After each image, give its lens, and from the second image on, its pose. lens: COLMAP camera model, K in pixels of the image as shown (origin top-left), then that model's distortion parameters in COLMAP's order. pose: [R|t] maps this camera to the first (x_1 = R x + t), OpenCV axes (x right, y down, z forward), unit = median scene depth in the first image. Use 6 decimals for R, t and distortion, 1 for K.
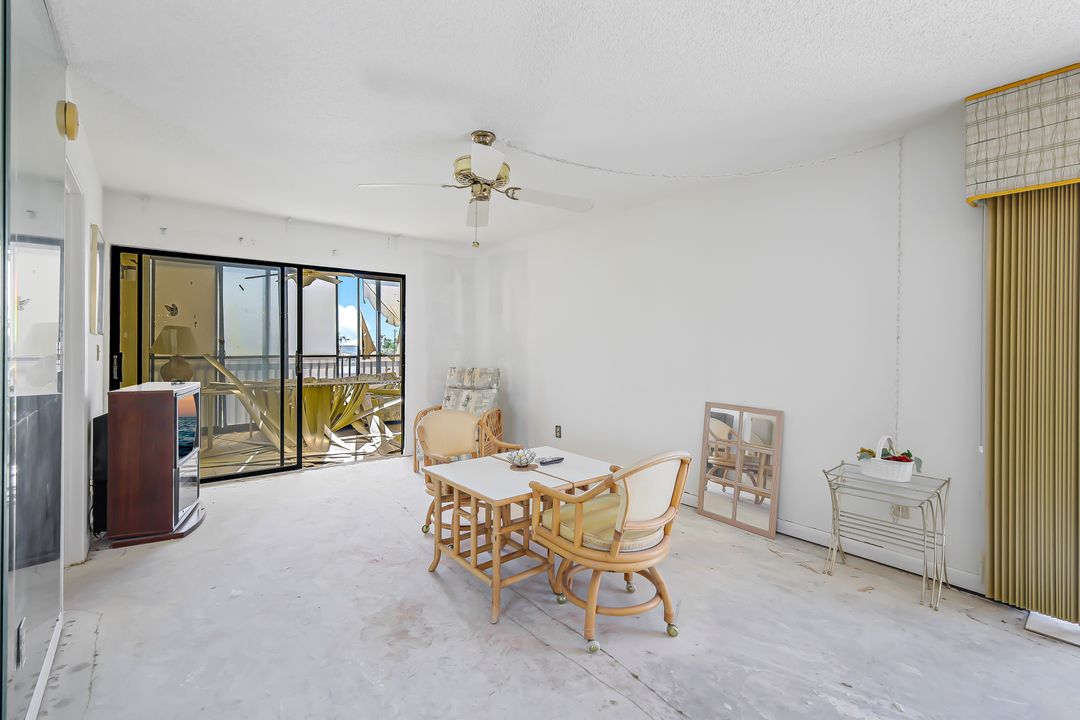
lens RADIAL K [[474.2, 0, 541.6], [0, 474.2, 345.3], [0, 0, 1]] dist [-0.000353, 0.000182]
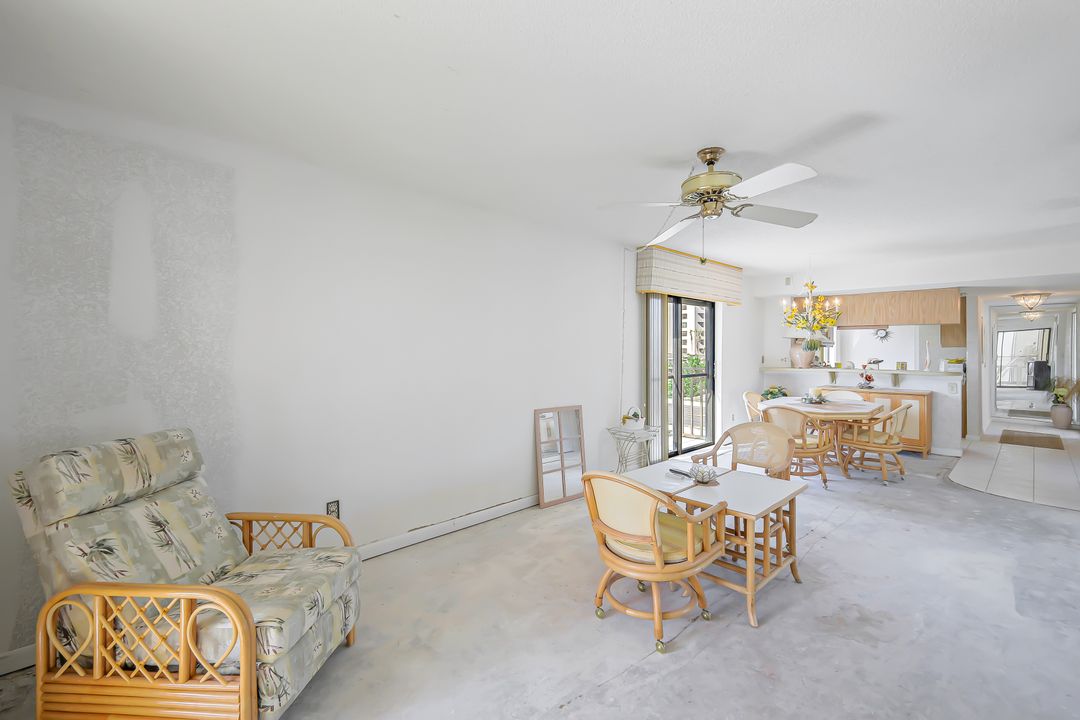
lens RADIAL K [[474.2, 0, 541.6], [0, 474.2, 345.3], [0, 0, 1]] dist [-0.000353, 0.000182]
pose [[-0.079357, -0.002579, 0.996843, -0.595639], [-0.002789, 0.999993, 0.002365, -0.030200], [-0.996842, -0.002593, -0.079363, 0.804070]]
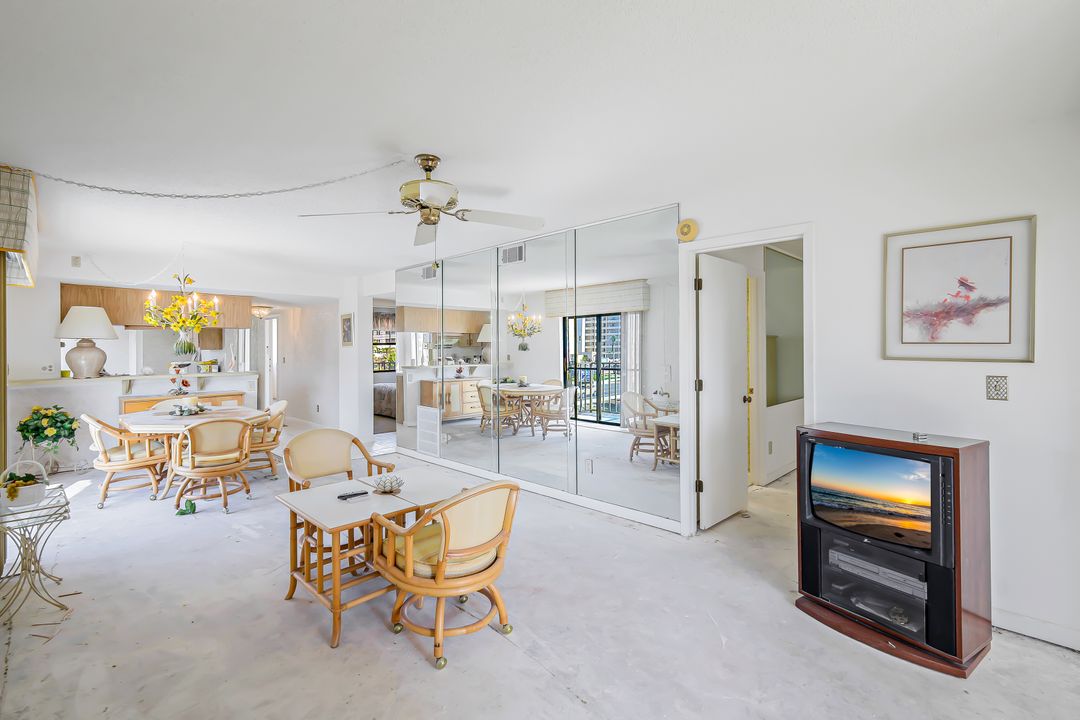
lens RADIAL K [[484.3, 0, 543.4], [0, 484.3, 348.3], [0, 0, 1]] dist [0.000429, 0.000167]
pose [[-0.993924, -0.000883, -0.110069, -0.141424], [-0.000689, 0.999998, -0.001801, -0.027433], [0.110071, -0.001715, -0.993922, 1.146748]]
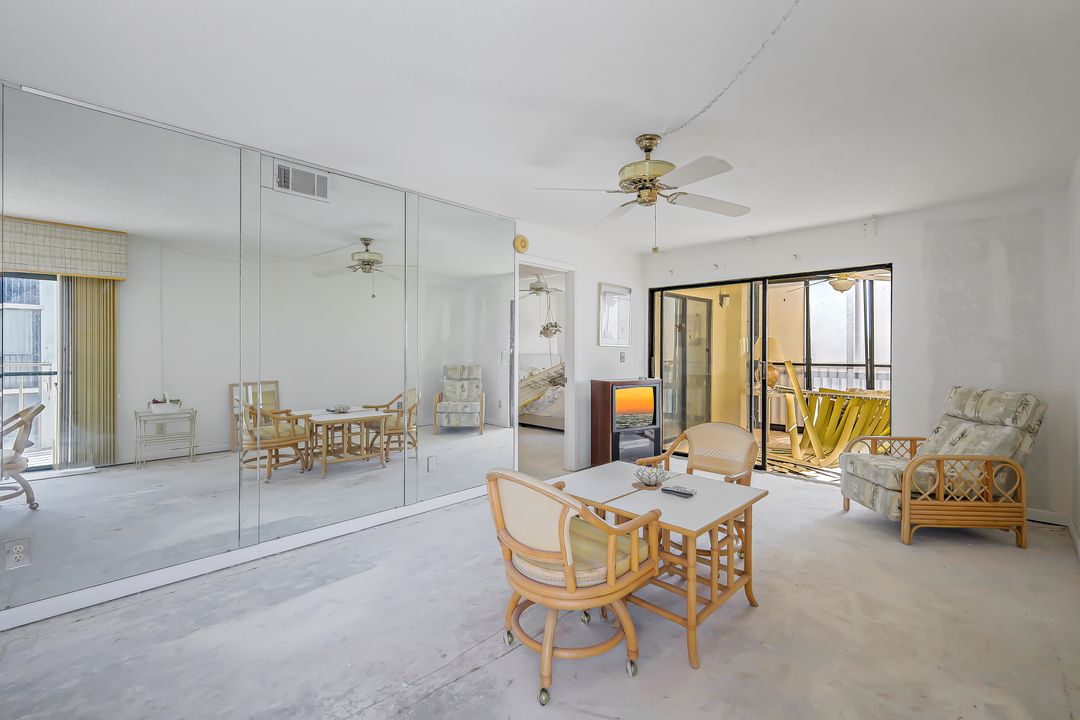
lens RADIAL K [[472.6, 0, 542.9], [0, 472.6, 350.1], [0, 0, 1]] dist [-0.001003, -0.000437]
pose [[0.110973, -0.005622, -0.993808, 0.468590], [-0.002872, 0.999978, -0.005978, 0.000807], [0.993819, 0.003517, 0.110954, 0.386545]]
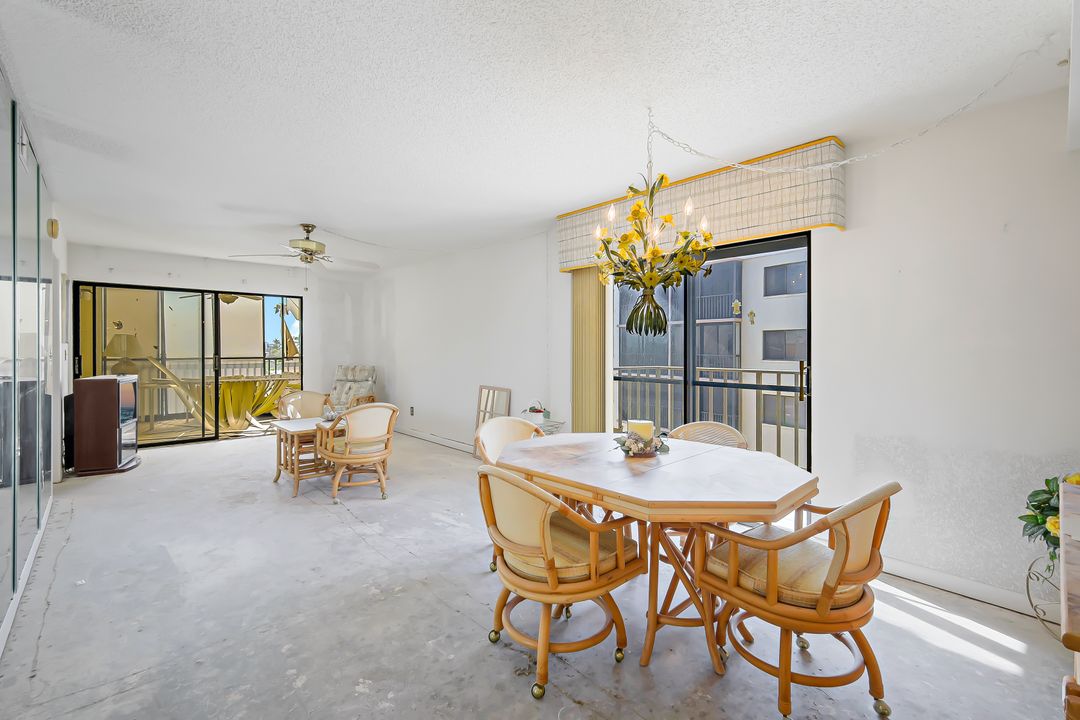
lens RADIAL K [[472.6, 0, 542.9], [0, 472.6, 350.1], [0, 0, 1]] dist [-0.001003, -0.000437]
pose [[0.998378, -0.003637, 0.056822, 0.349166], [0.003383, 0.999984, 0.004552, -0.001393], [-0.056837, -0.004353, 0.998374, -0.412634]]
